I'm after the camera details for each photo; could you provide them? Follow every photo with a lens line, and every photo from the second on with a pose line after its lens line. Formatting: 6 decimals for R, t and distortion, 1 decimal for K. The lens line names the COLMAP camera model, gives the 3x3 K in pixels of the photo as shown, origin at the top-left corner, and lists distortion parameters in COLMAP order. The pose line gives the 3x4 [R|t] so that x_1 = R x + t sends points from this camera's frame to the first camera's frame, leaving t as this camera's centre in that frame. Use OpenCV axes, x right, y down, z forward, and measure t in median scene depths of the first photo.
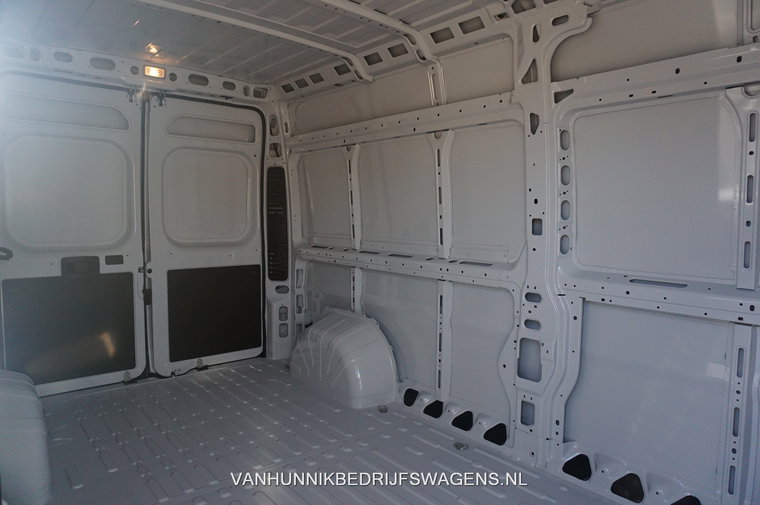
lens RADIAL K [[516.6, 0, 380.0], [0, 516.6, 252.5], [0, 0, 1]] dist [-0.004802, -0.001283]
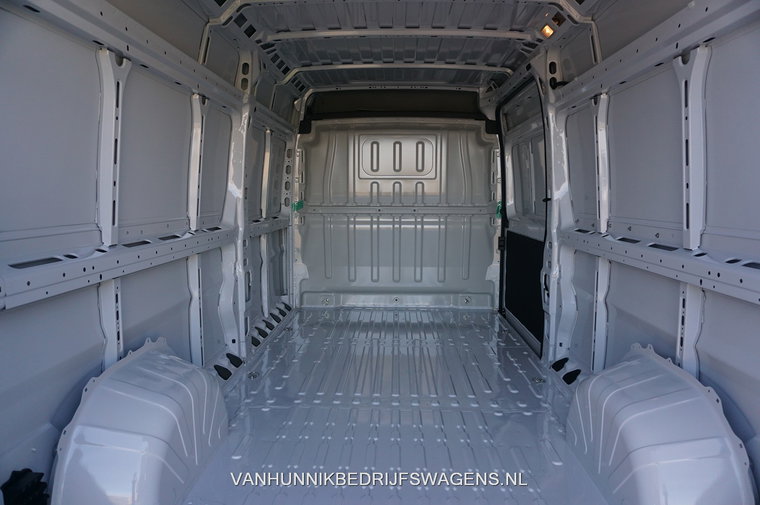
lens RADIAL K [[516.6, 0, 380.0], [0, 516.6, 252.5], [0, 0, 1]] dist [-0.004802, -0.001283]
pose [[0.749441, 0.061549, -0.659204, 0.064365], [-0.040522, 0.998067, 0.047119, -0.014650], [0.660830, -0.008601, 0.750486, 0.391592]]
